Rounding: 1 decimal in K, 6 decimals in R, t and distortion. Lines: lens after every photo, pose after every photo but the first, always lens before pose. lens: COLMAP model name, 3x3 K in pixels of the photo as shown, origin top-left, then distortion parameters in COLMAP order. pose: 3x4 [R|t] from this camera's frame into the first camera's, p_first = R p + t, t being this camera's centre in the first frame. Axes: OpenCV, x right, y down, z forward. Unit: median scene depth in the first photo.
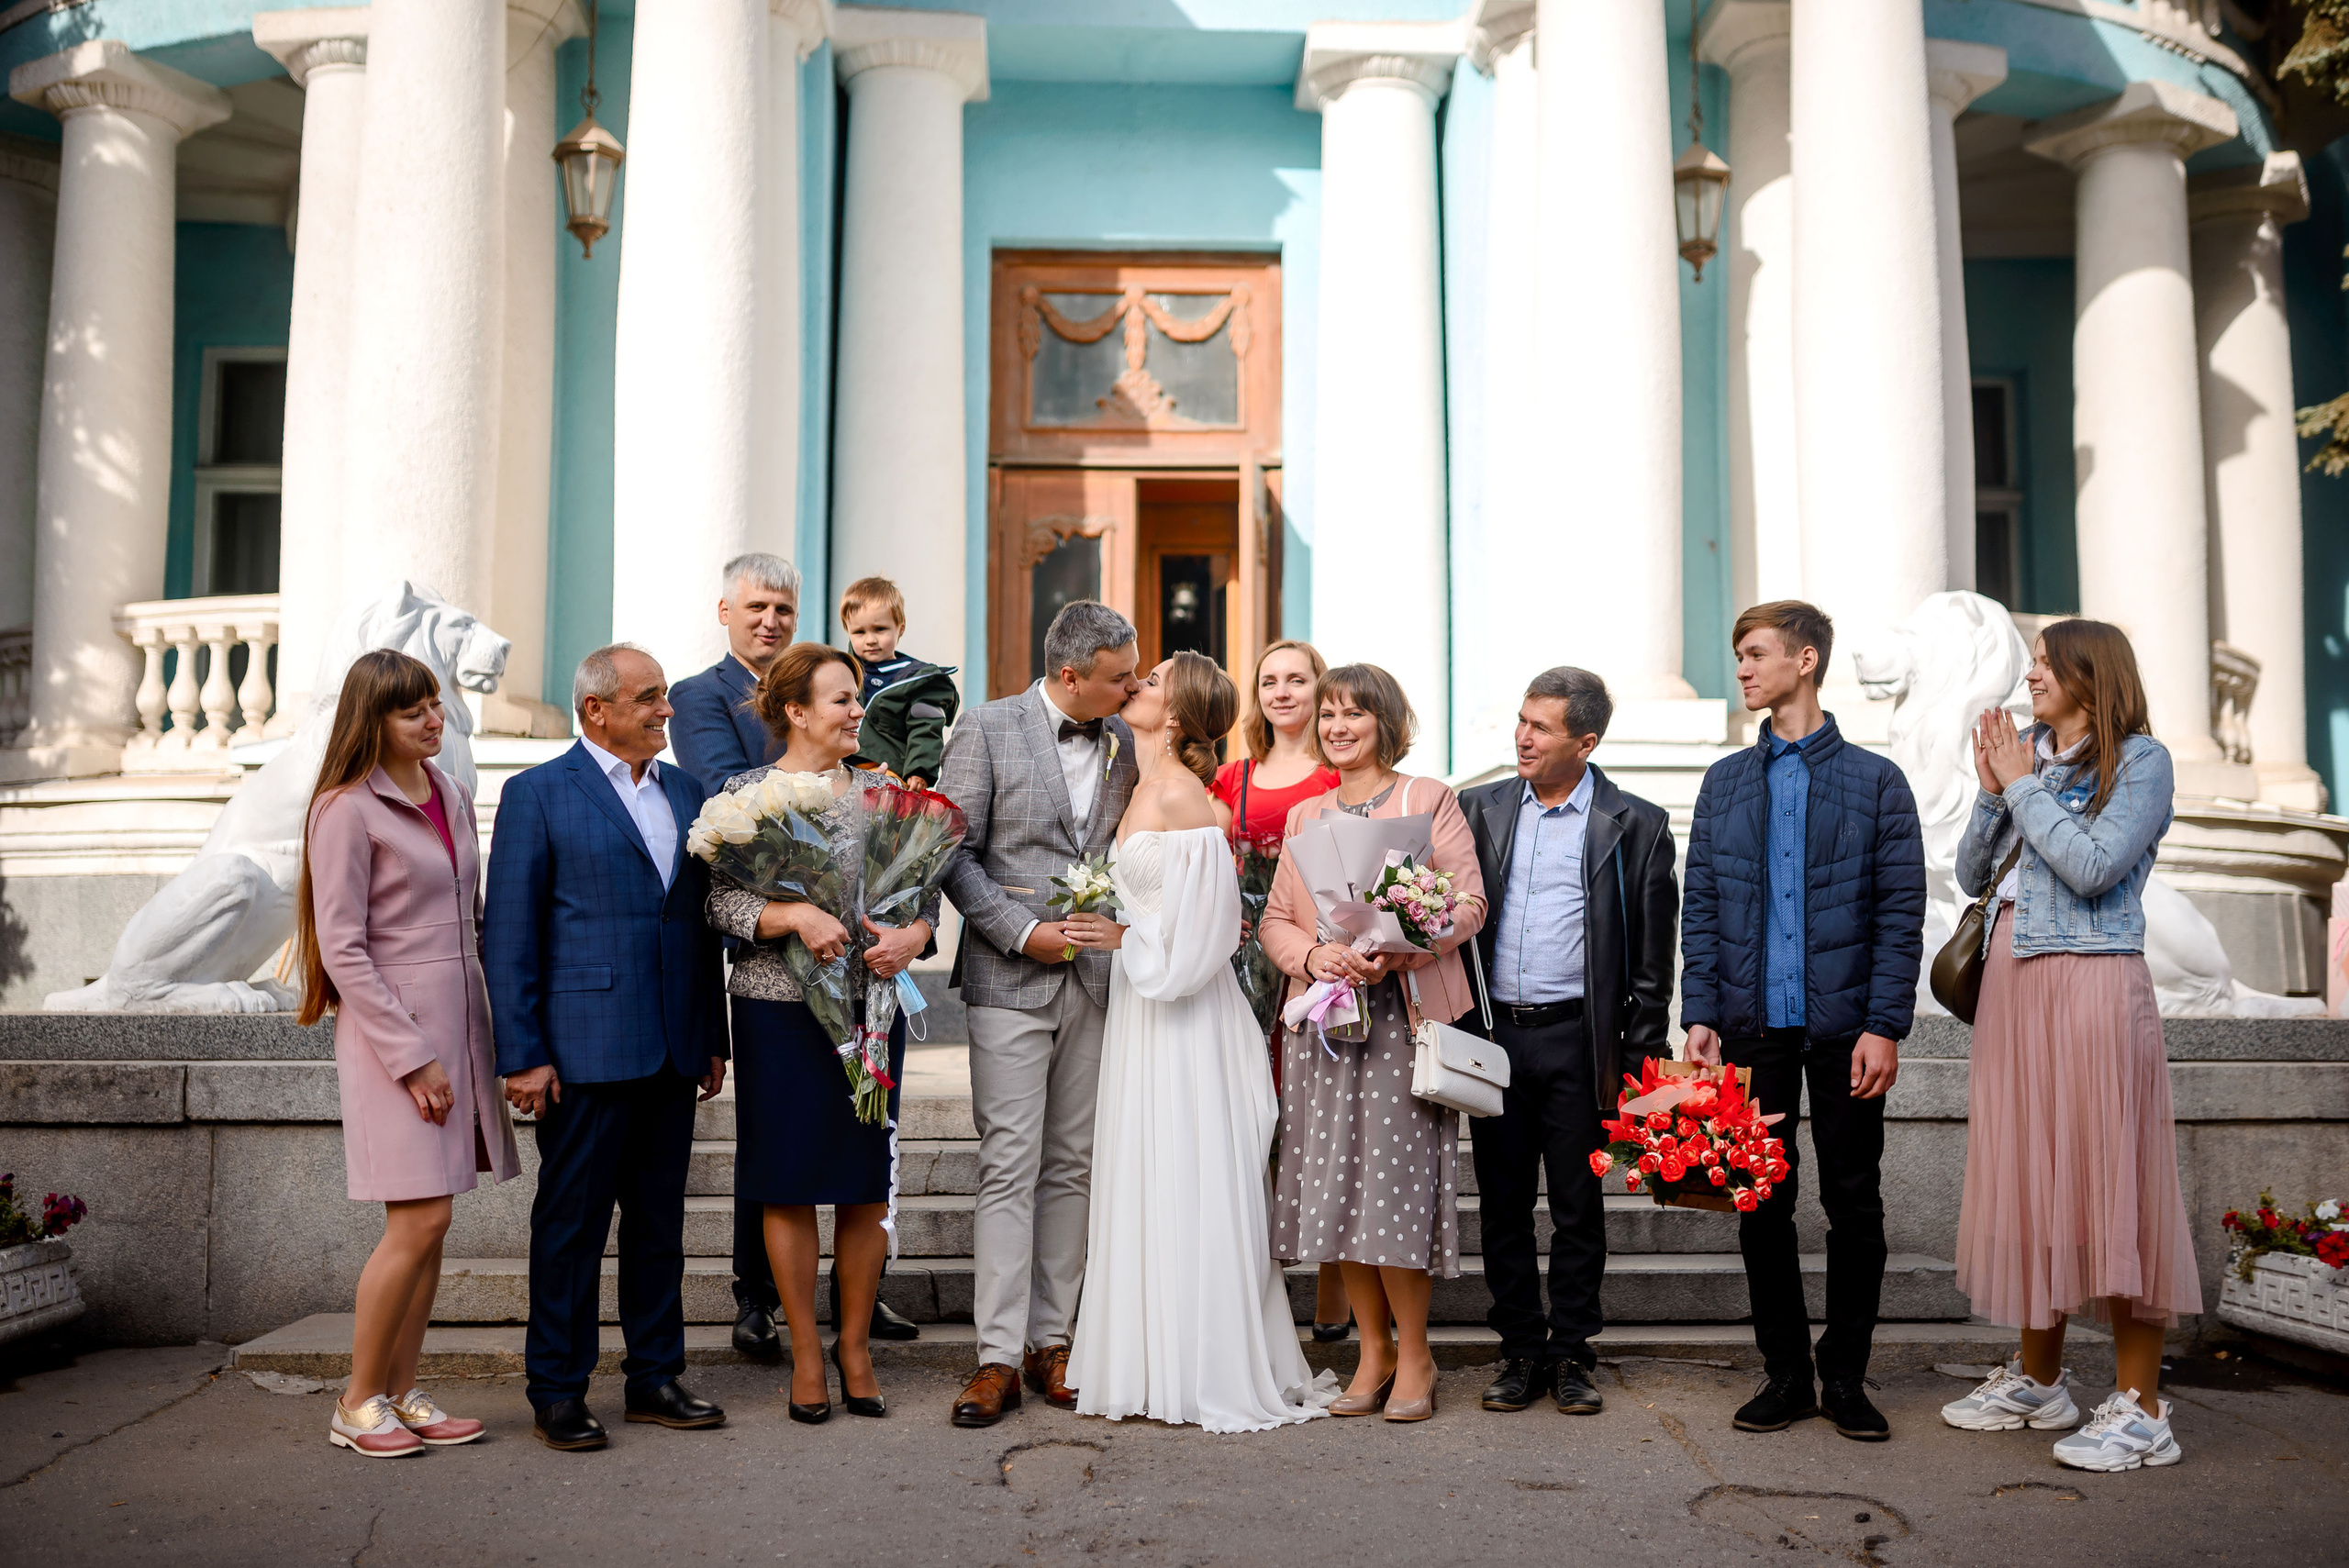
lens RADIAL K [[2488.1, 0, 1174.5], [0, 2488.1, 784.0], [0, 0, 1]] dist [-0.038119, 0.025475]
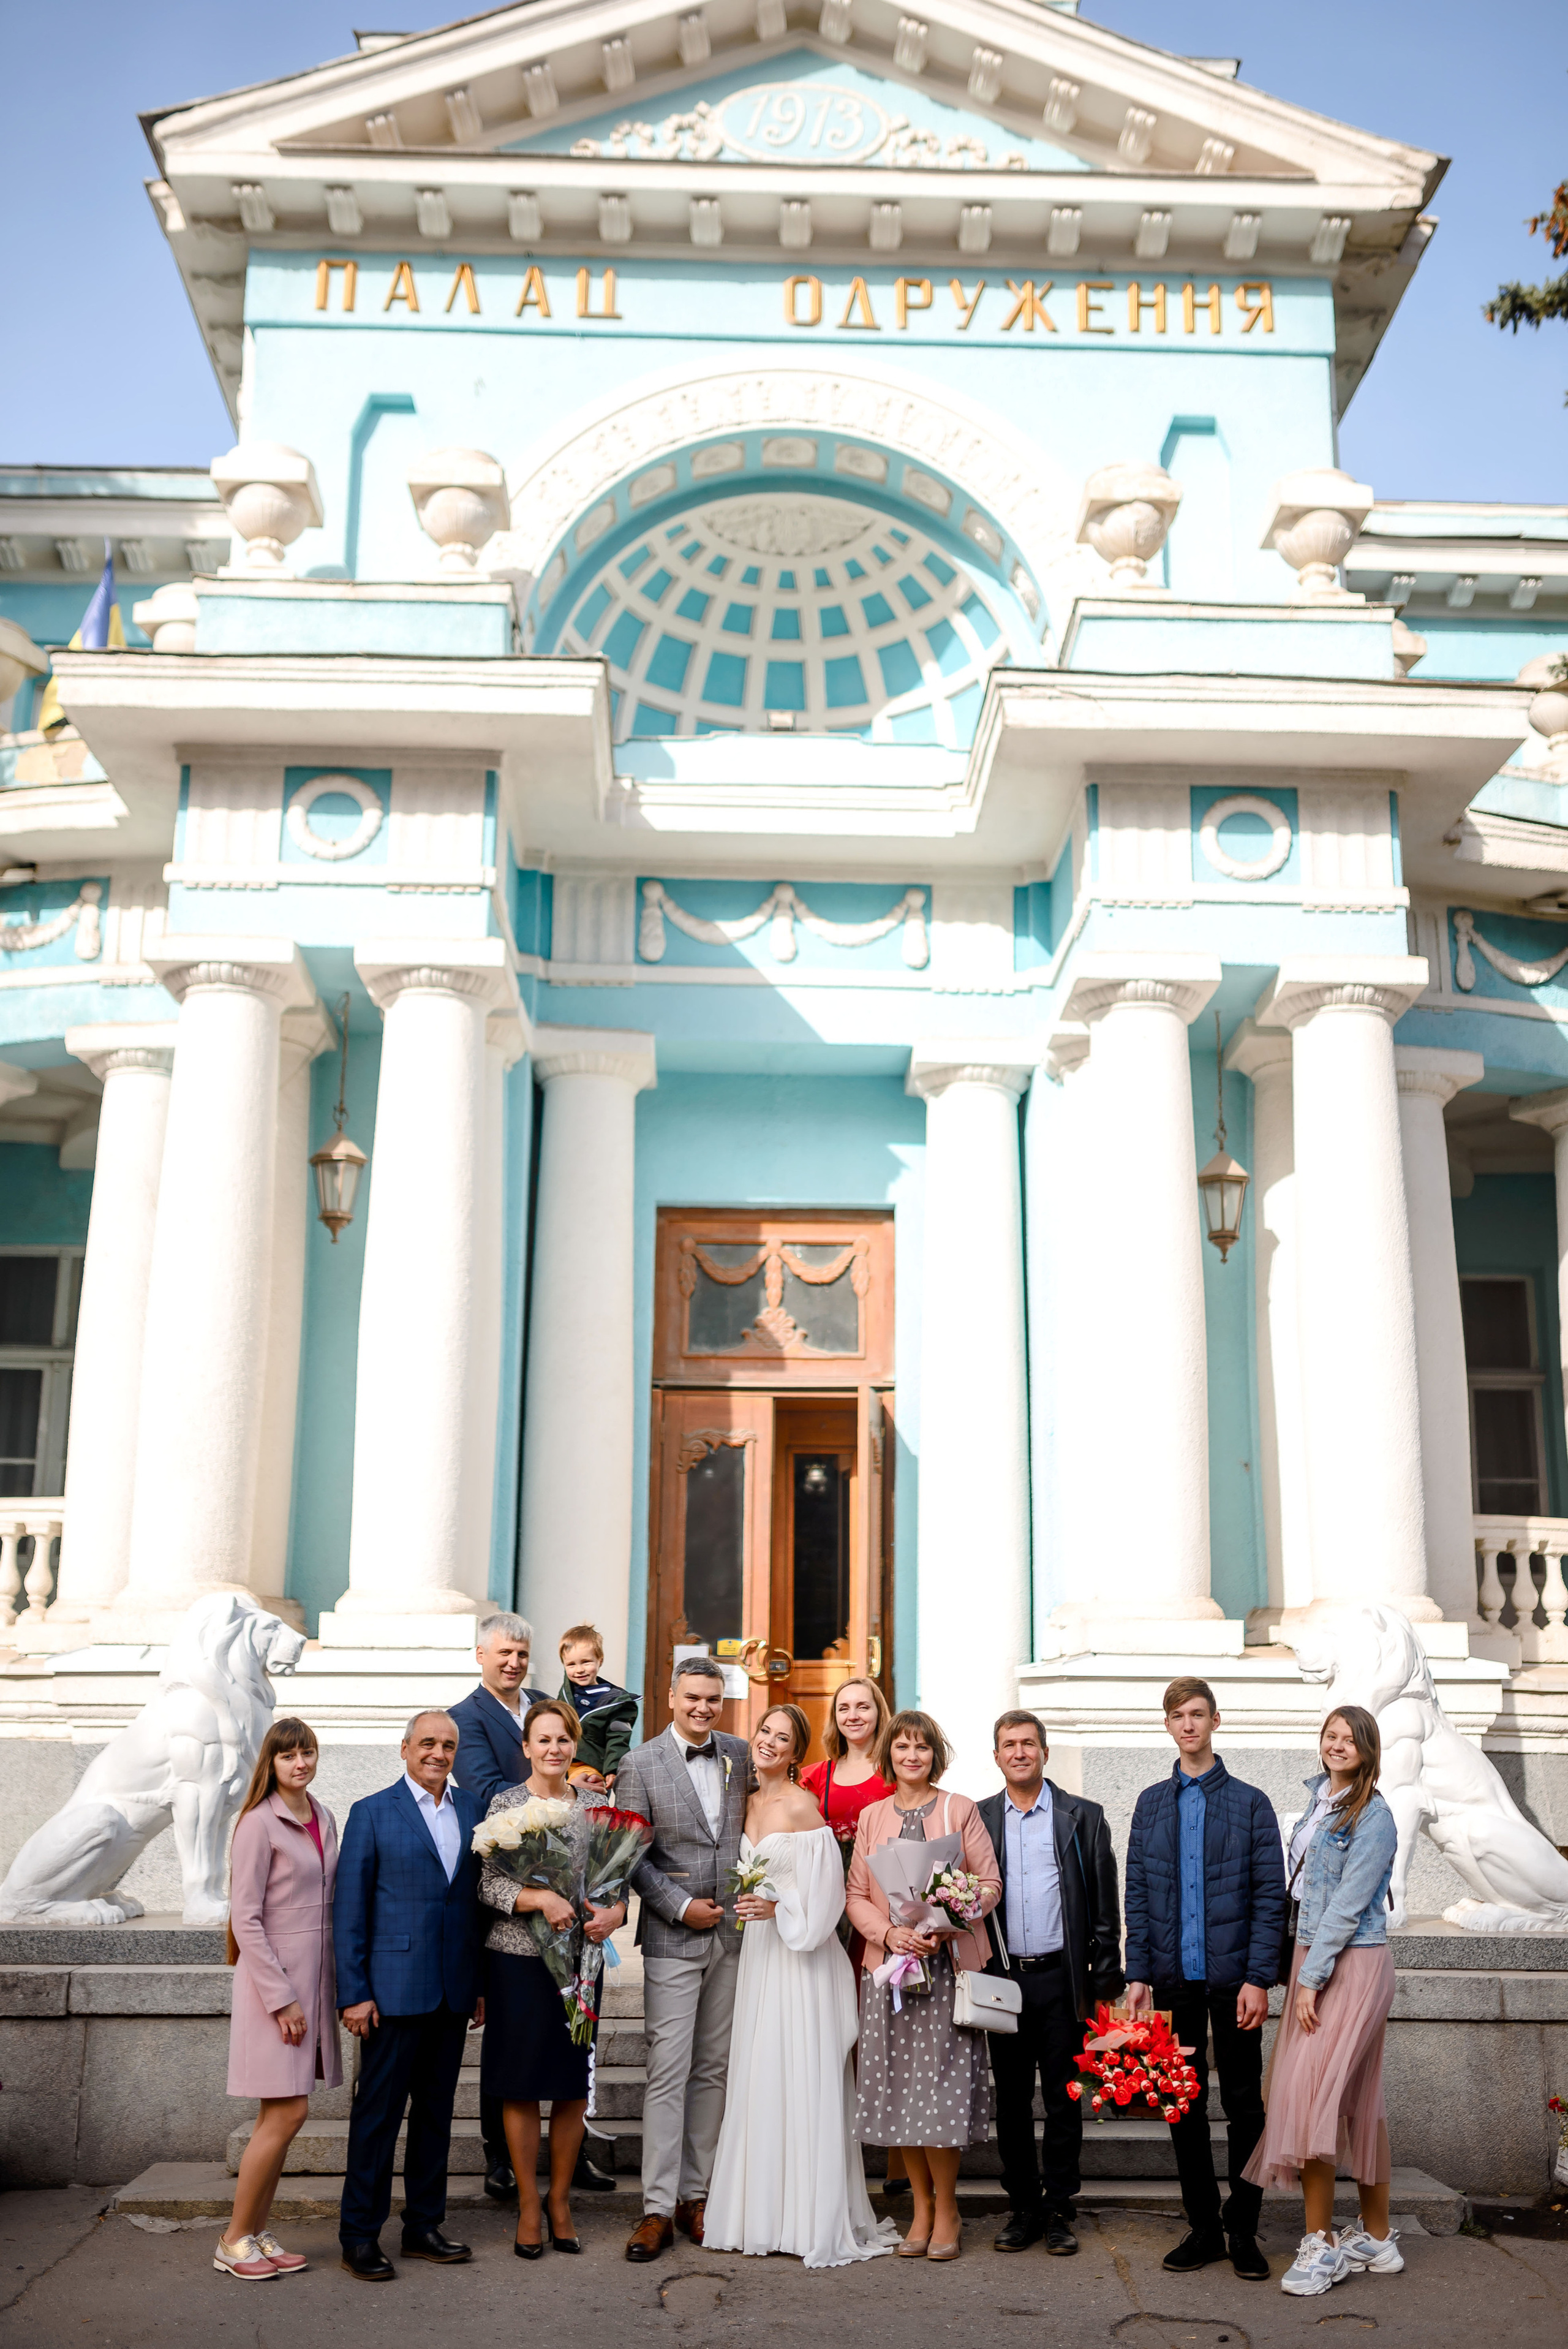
lens RADIAL K [[2389.7, 0, 799.7], [0, 2389.7, 1178.7], [0, 0, 1]] dist [0.009263, 0.004253]
pose [[0.999946, 0.003888, -0.009614, 0.017049], [-0.005282, 0.988746, -0.149510, -0.117299], [0.008925, 0.149553, 0.988713, -0.355601]]
